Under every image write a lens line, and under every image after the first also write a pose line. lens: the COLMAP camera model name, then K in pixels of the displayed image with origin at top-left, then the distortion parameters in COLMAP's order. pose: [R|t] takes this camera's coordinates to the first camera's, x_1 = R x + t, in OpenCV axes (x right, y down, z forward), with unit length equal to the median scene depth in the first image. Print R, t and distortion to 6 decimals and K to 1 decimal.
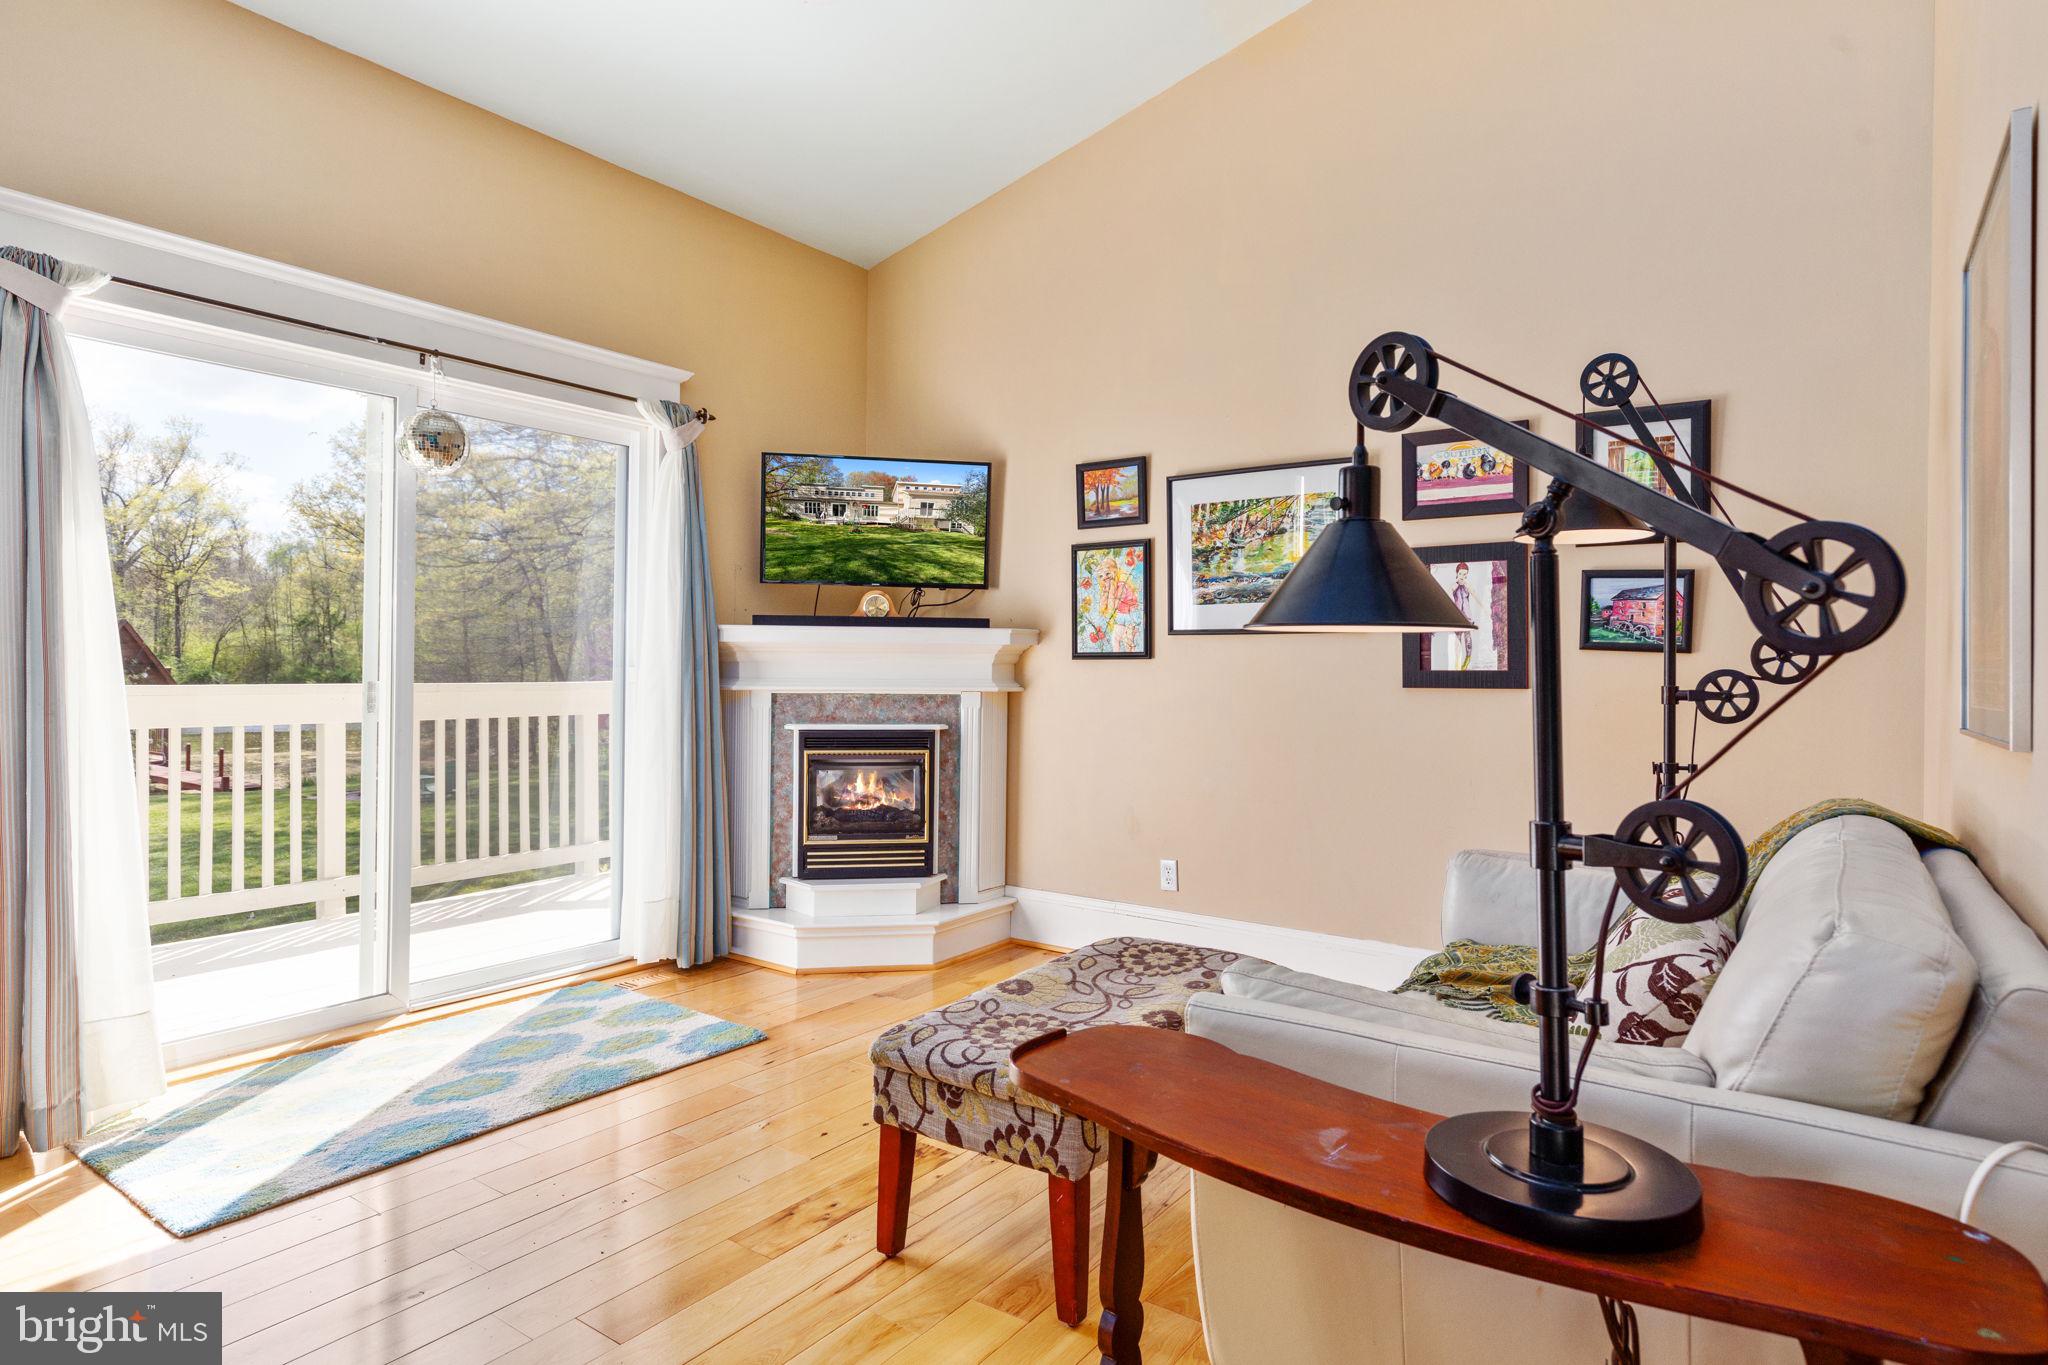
lens RADIAL K [[1124.3, 0, 1021.5], [0, 1124.3, 659.1], [0, 0, 1]] dist [0.000118, -0.000170]
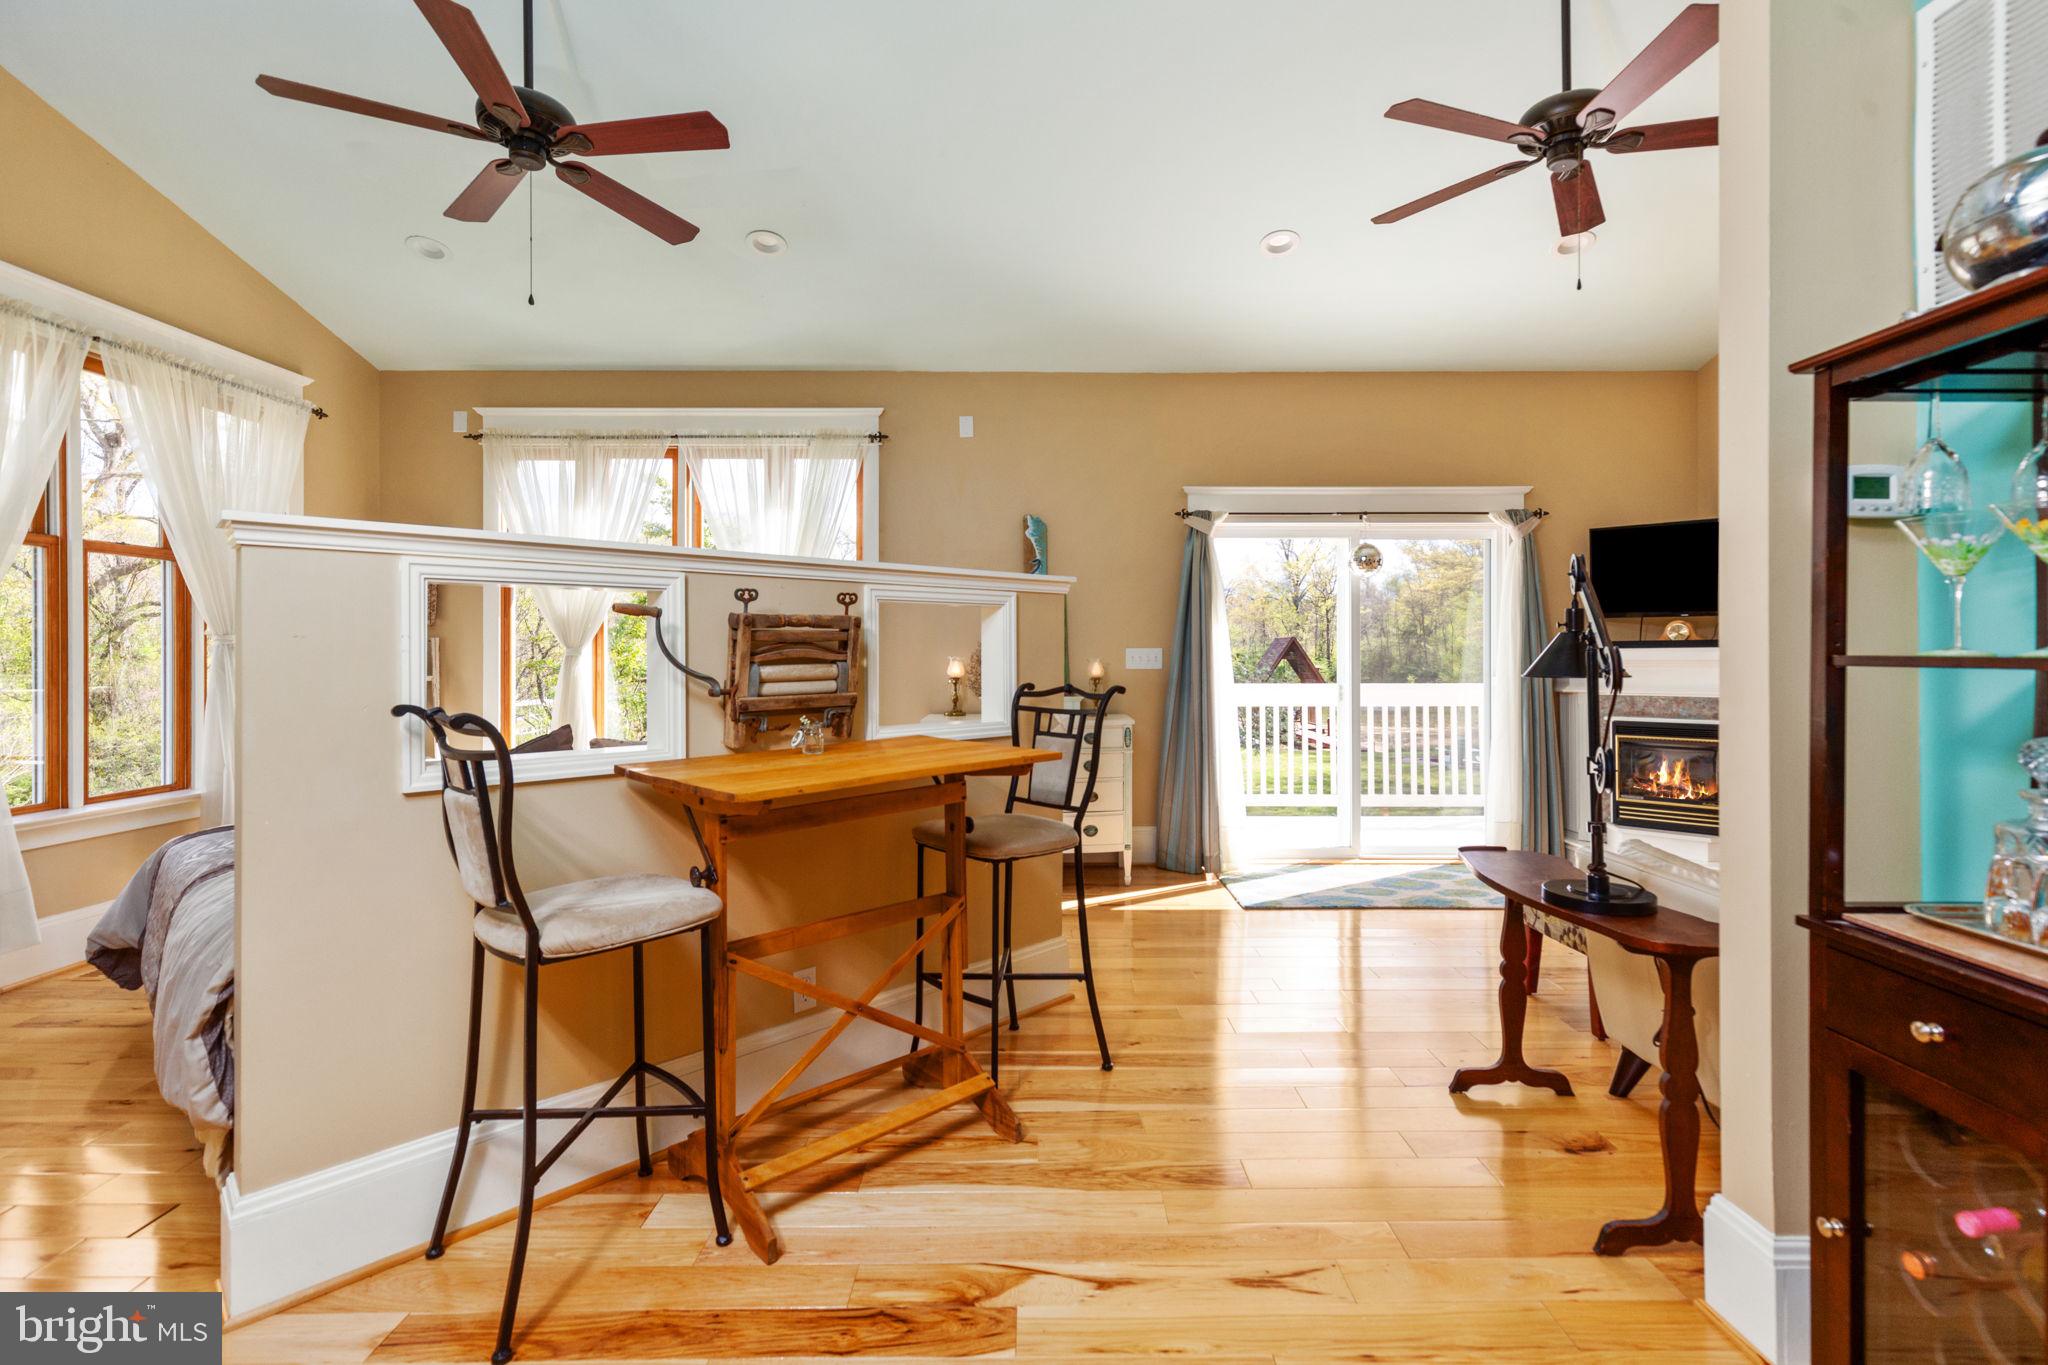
lens RADIAL K [[1124.3, 0, 1021.5], [0, 1124.3, 659.1], [0, 0, 1]] dist [0.000118, -0.000170]
pose [[0.582666, -0.006476, -0.812686, 0.554485], [0.014293, 0.999895, 0.002280, -0.031335], [0.812586, -0.012944, 0.582697, -0.474000]]
